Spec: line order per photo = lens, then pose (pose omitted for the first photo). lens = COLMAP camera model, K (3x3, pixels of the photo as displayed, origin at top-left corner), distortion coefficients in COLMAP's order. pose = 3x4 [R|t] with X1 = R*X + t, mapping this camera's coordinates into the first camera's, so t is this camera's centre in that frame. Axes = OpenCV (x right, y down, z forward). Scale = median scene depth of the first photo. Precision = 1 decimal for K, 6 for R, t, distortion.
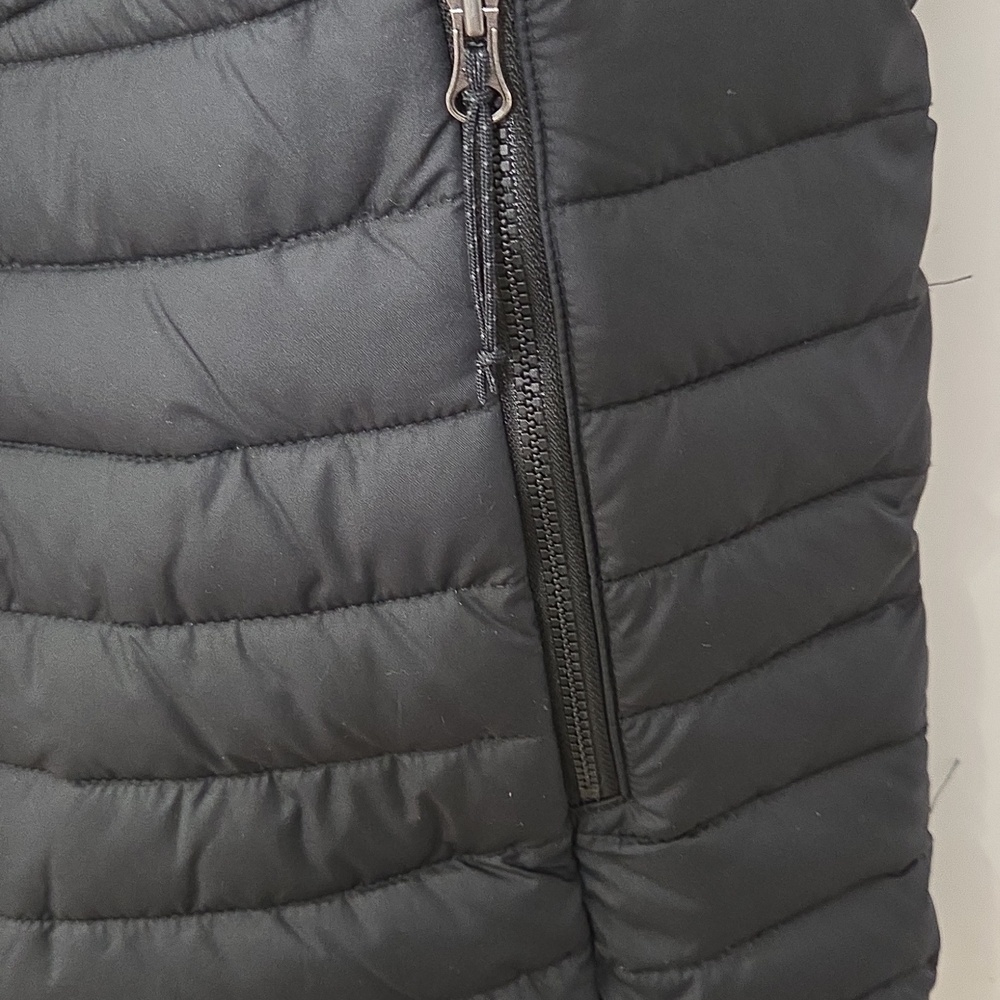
lens RADIAL K [[1556.1, 0, 500.0], [0, 1556.1, 500.0], [0, 0, 1]] dist [0.119299, -0.059866]
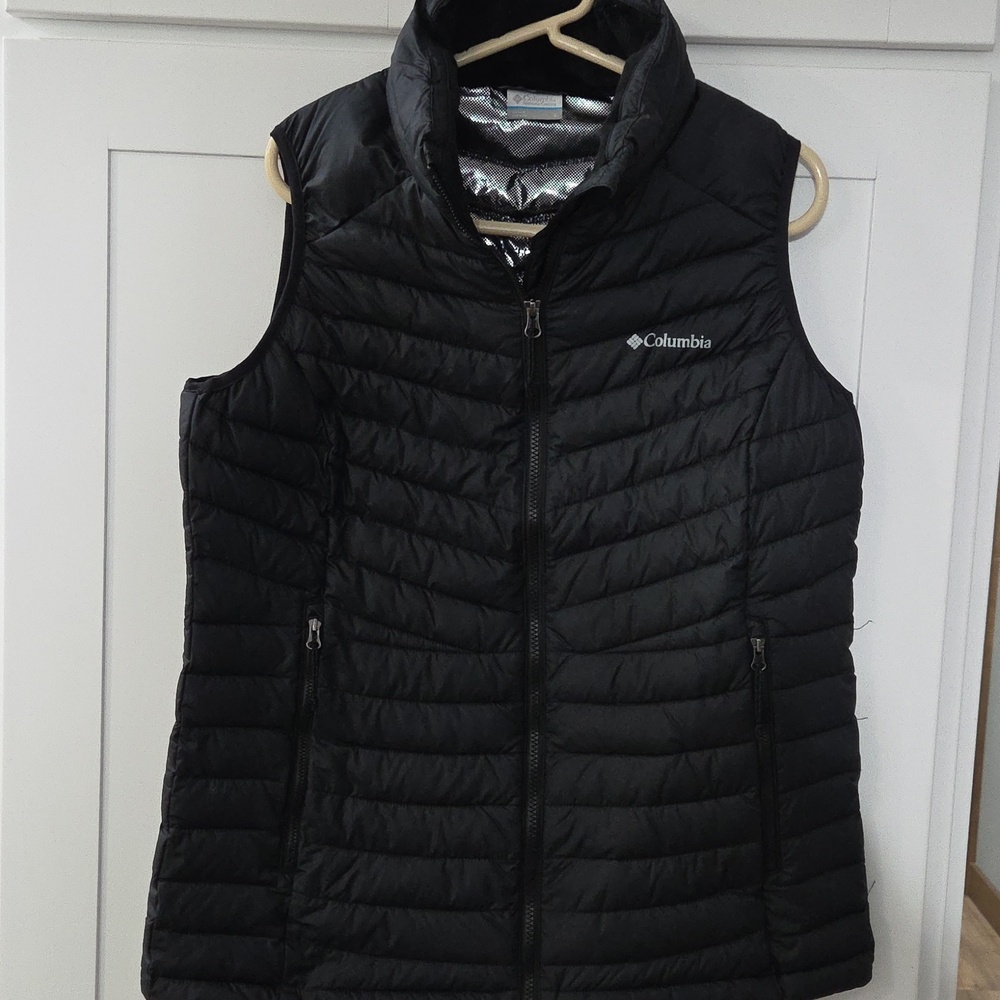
lens RADIAL K [[1556.1, 0, 500.0], [0, 1556.1, 500.0], [0, 0, 1]] dist [0.119299, -0.059866]
pose [[0.996284, 0.036961, 0.077801, -0.901789], [-0.006998, 0.934998, -0.354583, 0.721823], [-0.085850, 0.352721, 0.931782, -2.644449]]
